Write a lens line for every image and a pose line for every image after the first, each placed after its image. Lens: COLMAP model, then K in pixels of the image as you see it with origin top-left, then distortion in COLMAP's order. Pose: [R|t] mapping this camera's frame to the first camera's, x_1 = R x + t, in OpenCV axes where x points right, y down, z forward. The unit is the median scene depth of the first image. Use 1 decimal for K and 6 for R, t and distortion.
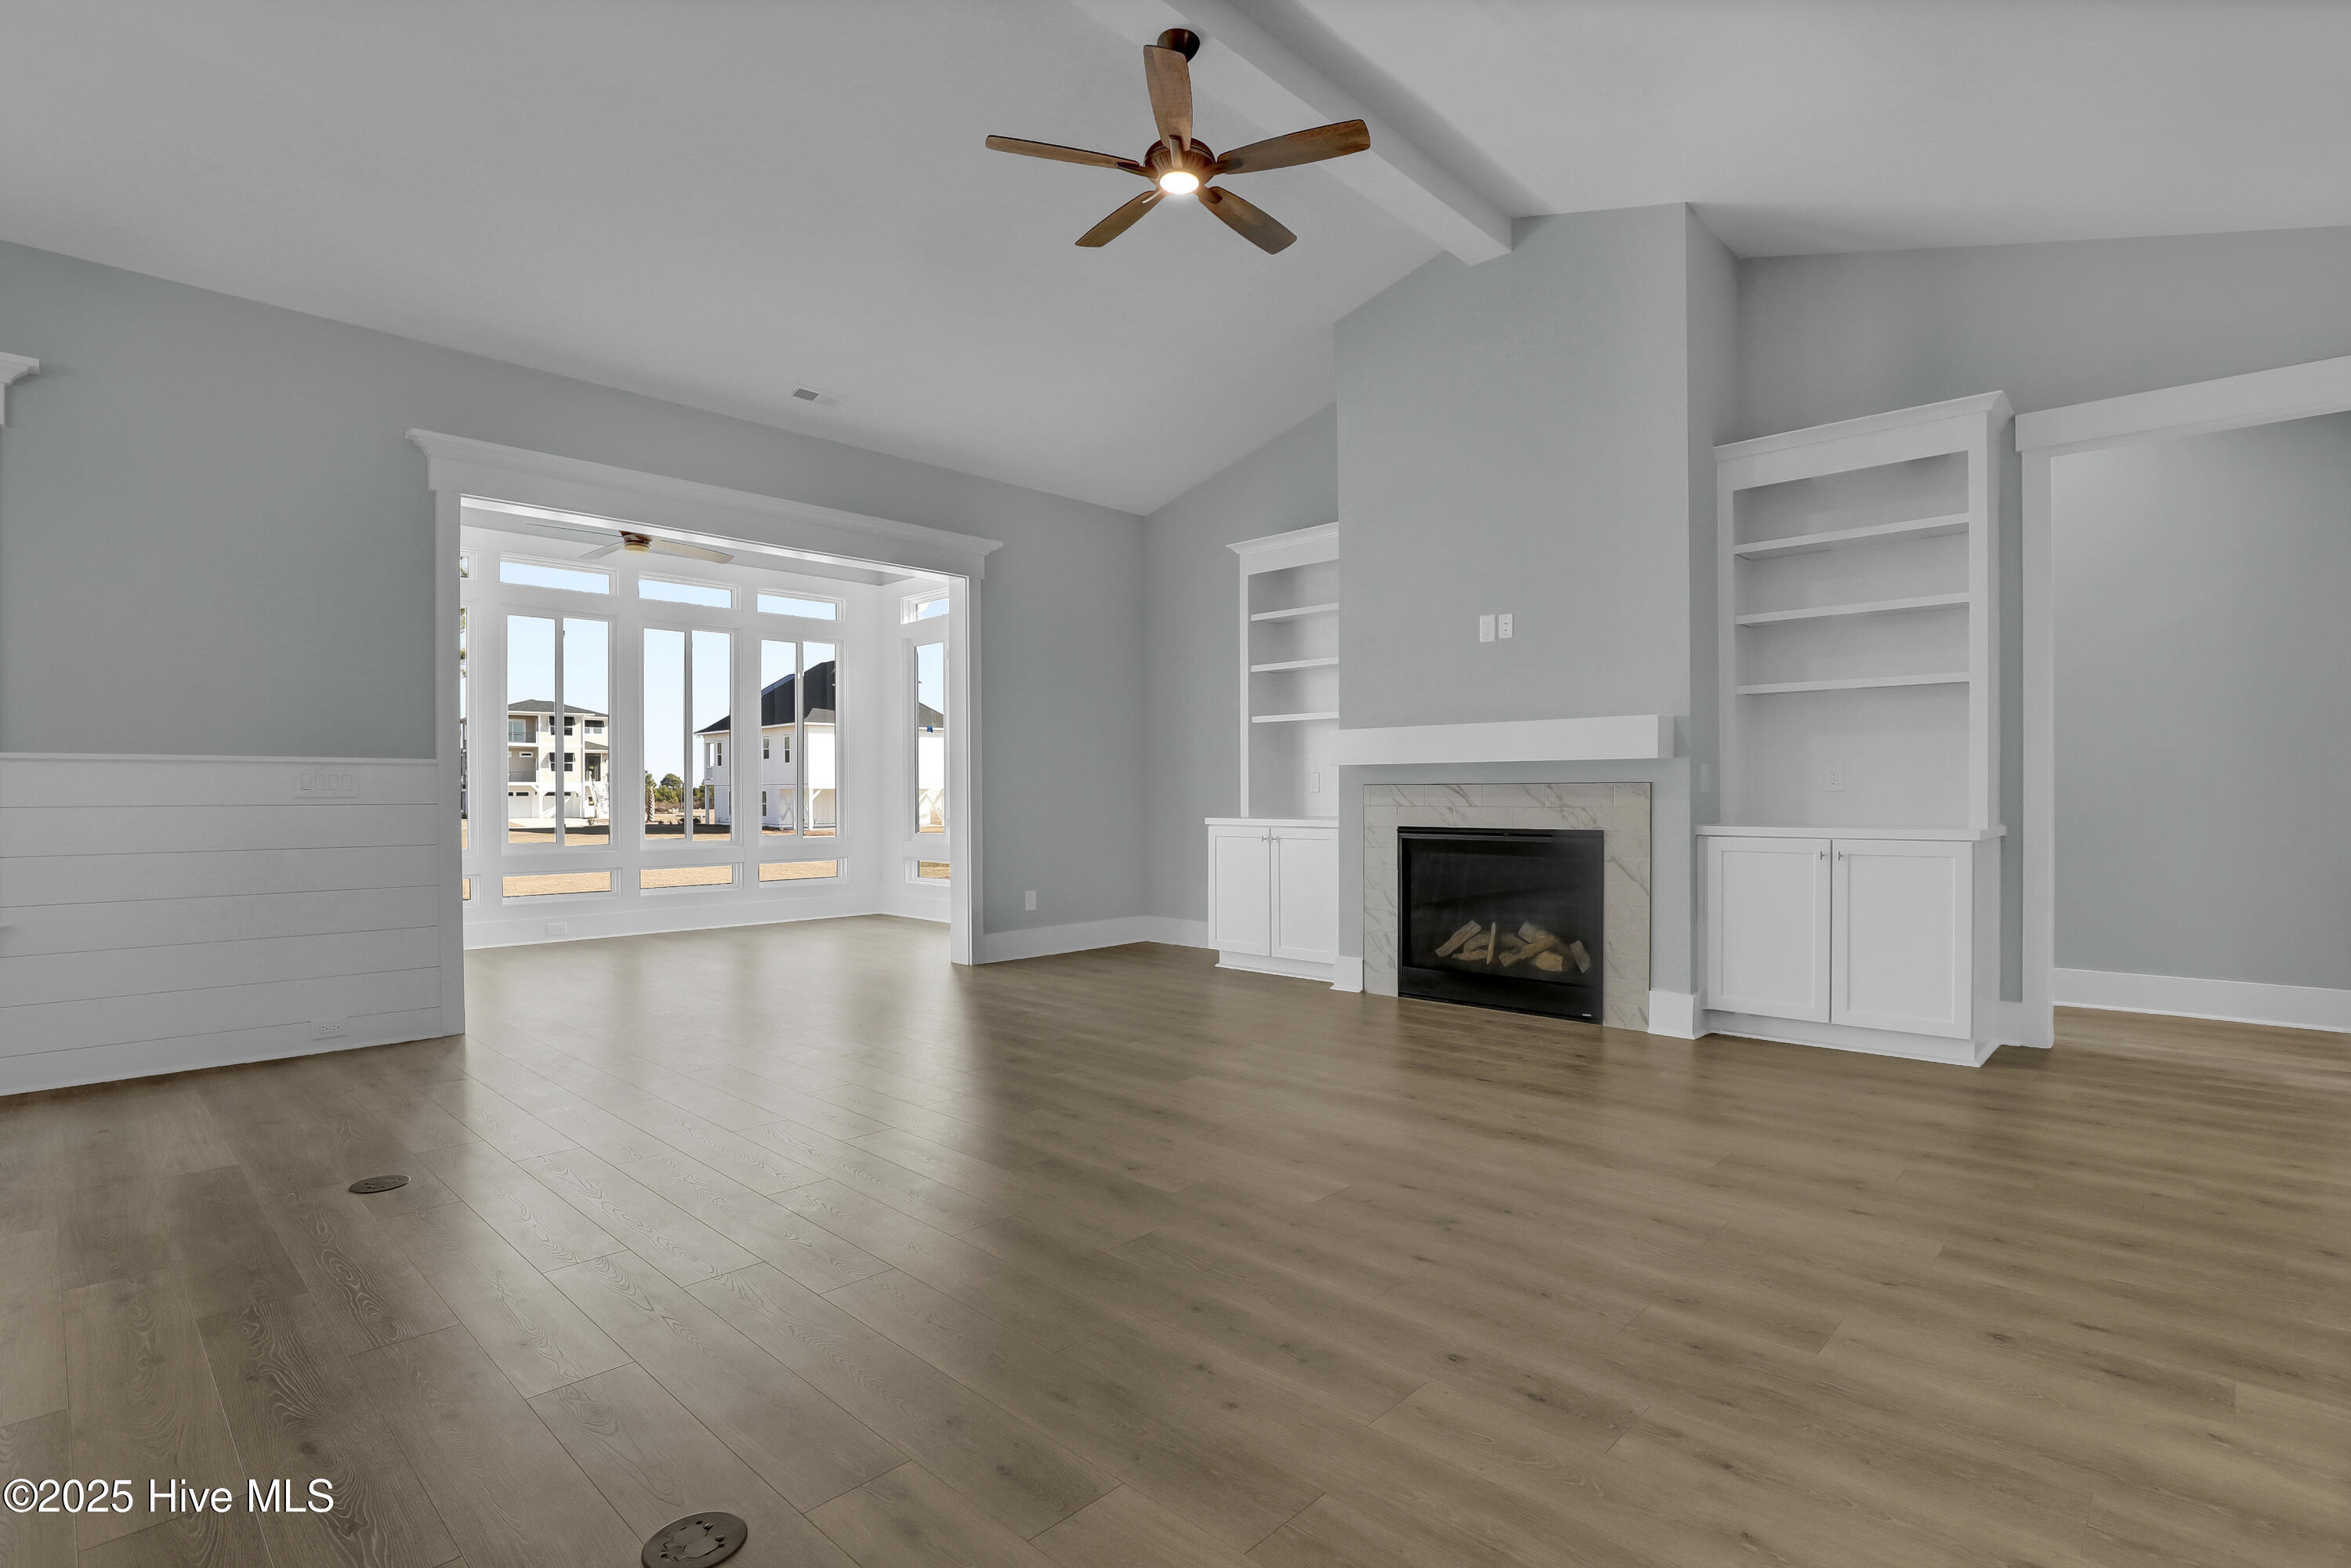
lens RADIAL K [[1111.4, 0, 1175.5], [0, 1111.4, 784.0], [0, 0, 1]] dist [0.017122, 0.000036]
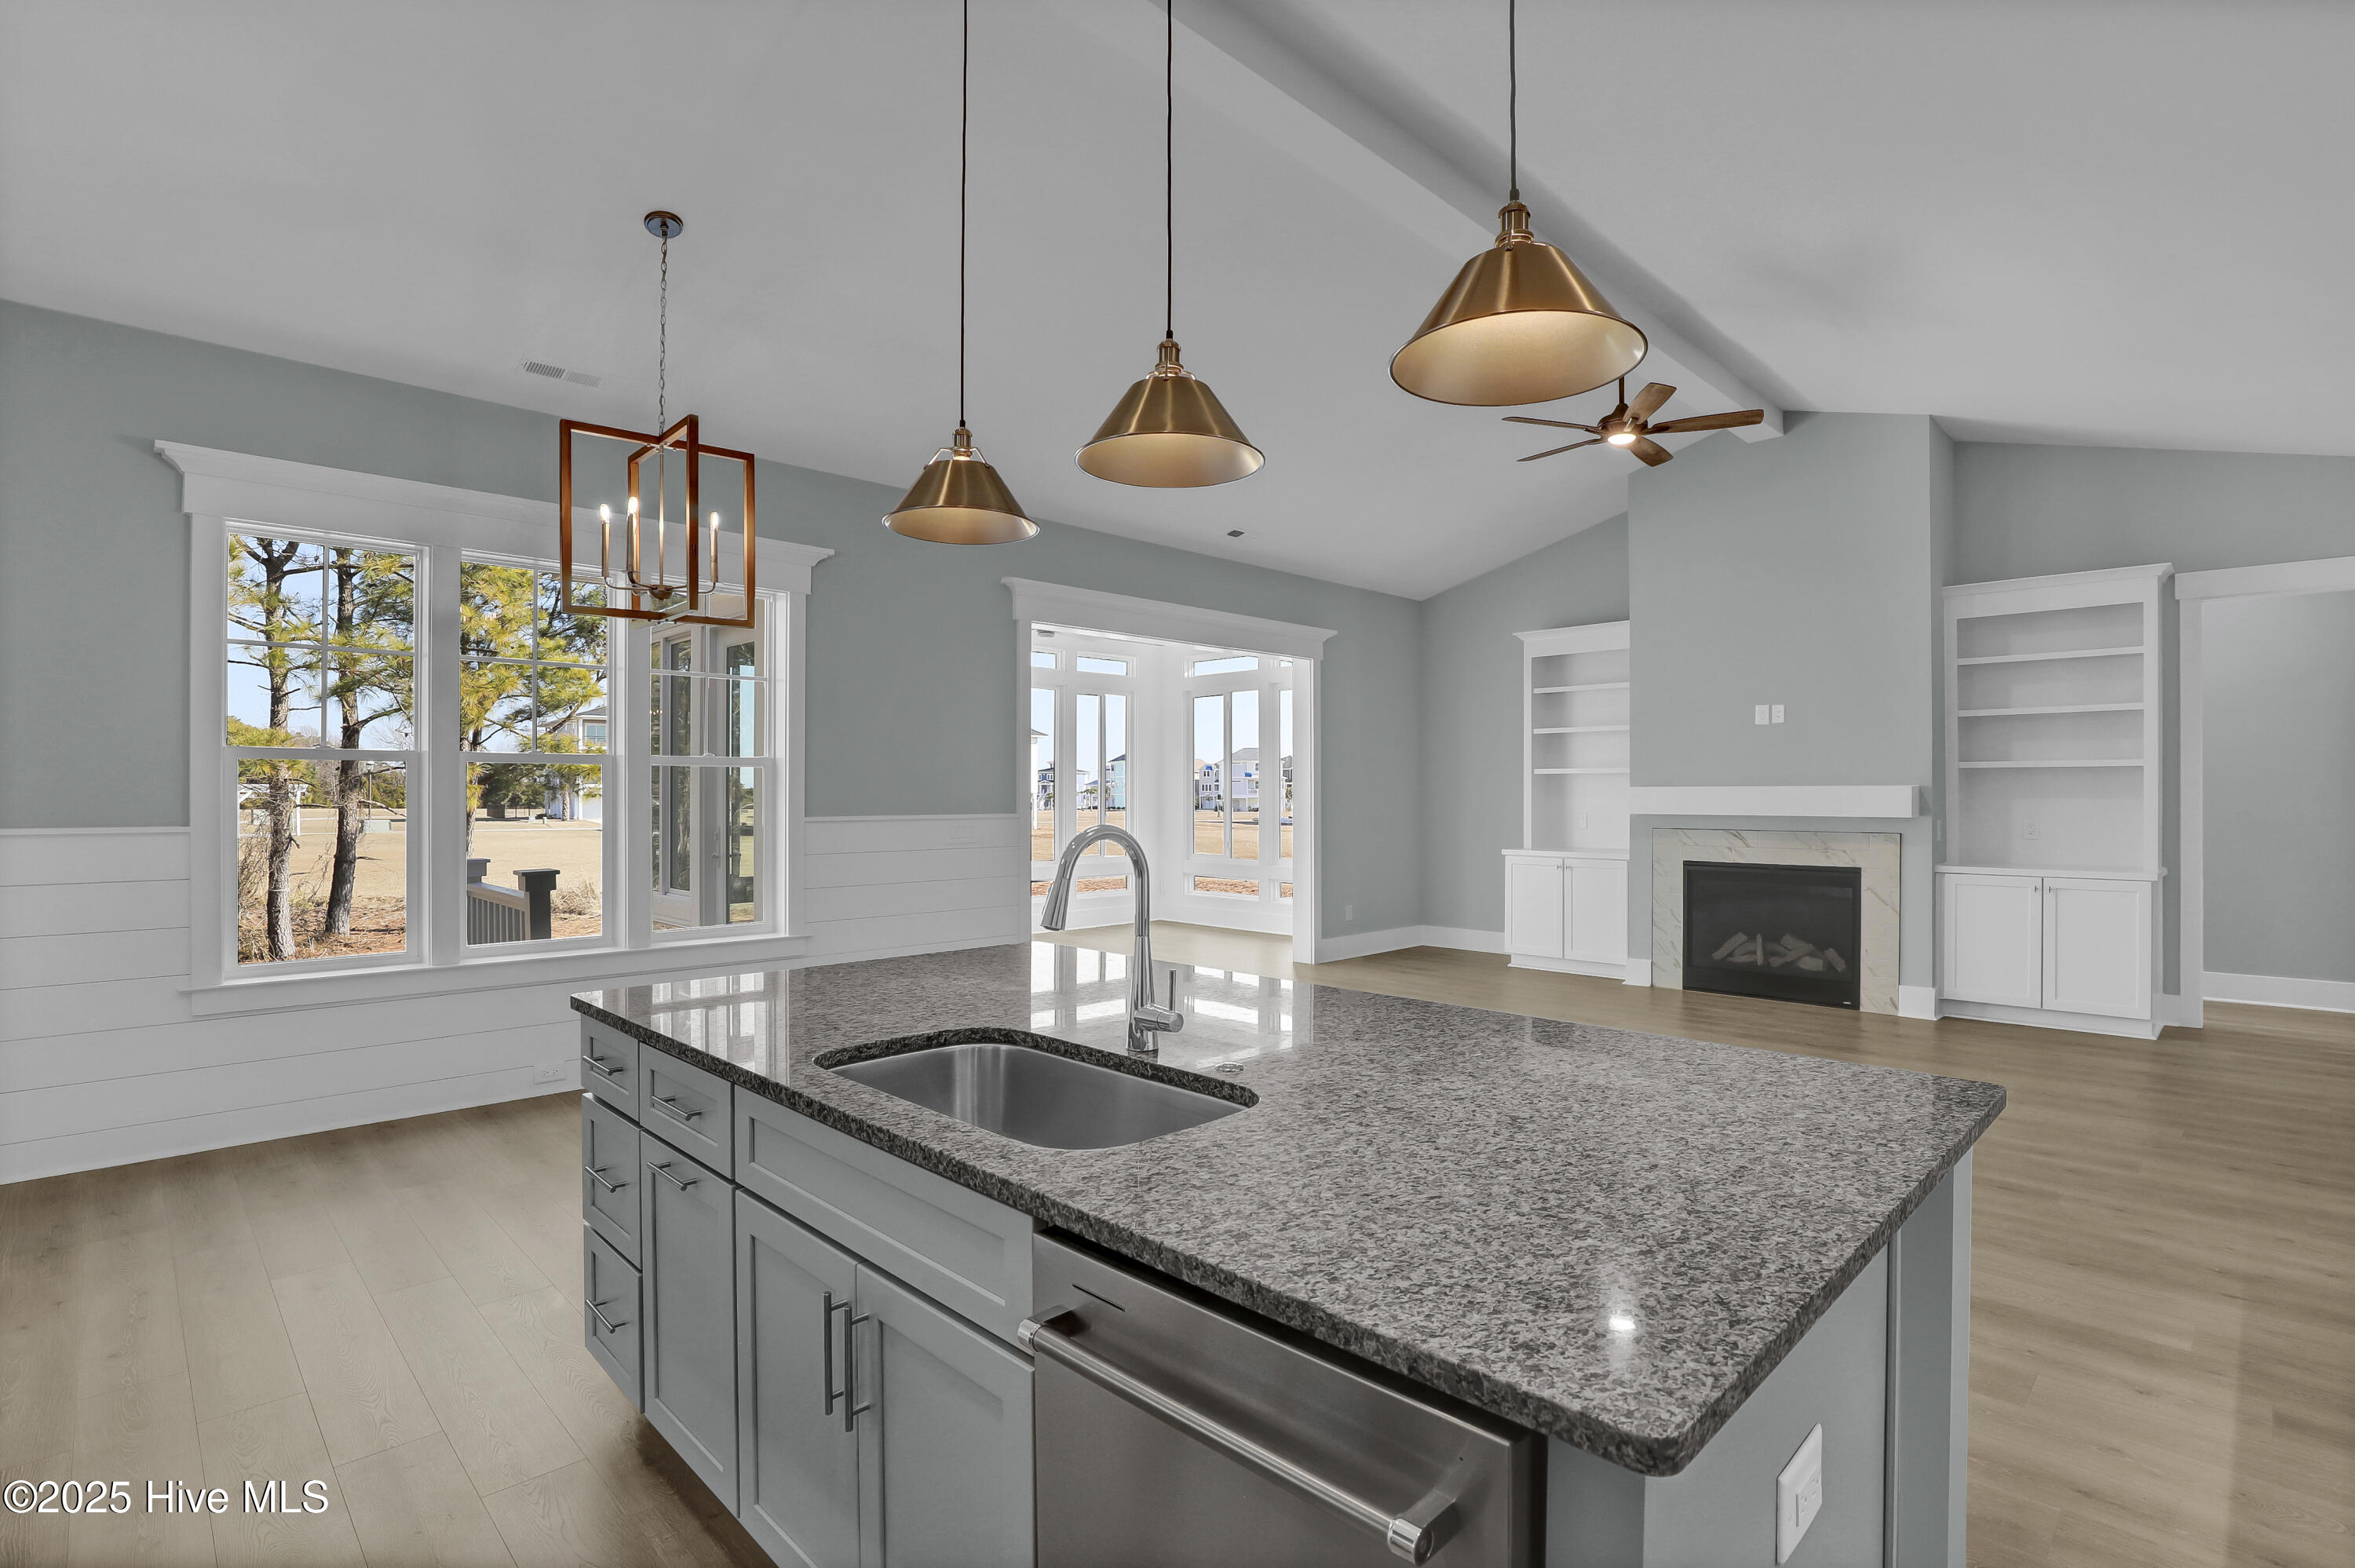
lens RADIAL K [[1127.8, 0, 1177.5], [0, 1127.8, 784.0], [0, 0, 1]] dist [0.001005, 0.011636]
pose [[0.999906, 0.004832, -0.012813, -0.411558], [-0.004842, 0.999988, -0.000794, -0.052777], [0.012809, 0.000856, 0.999918, -0.372846]]
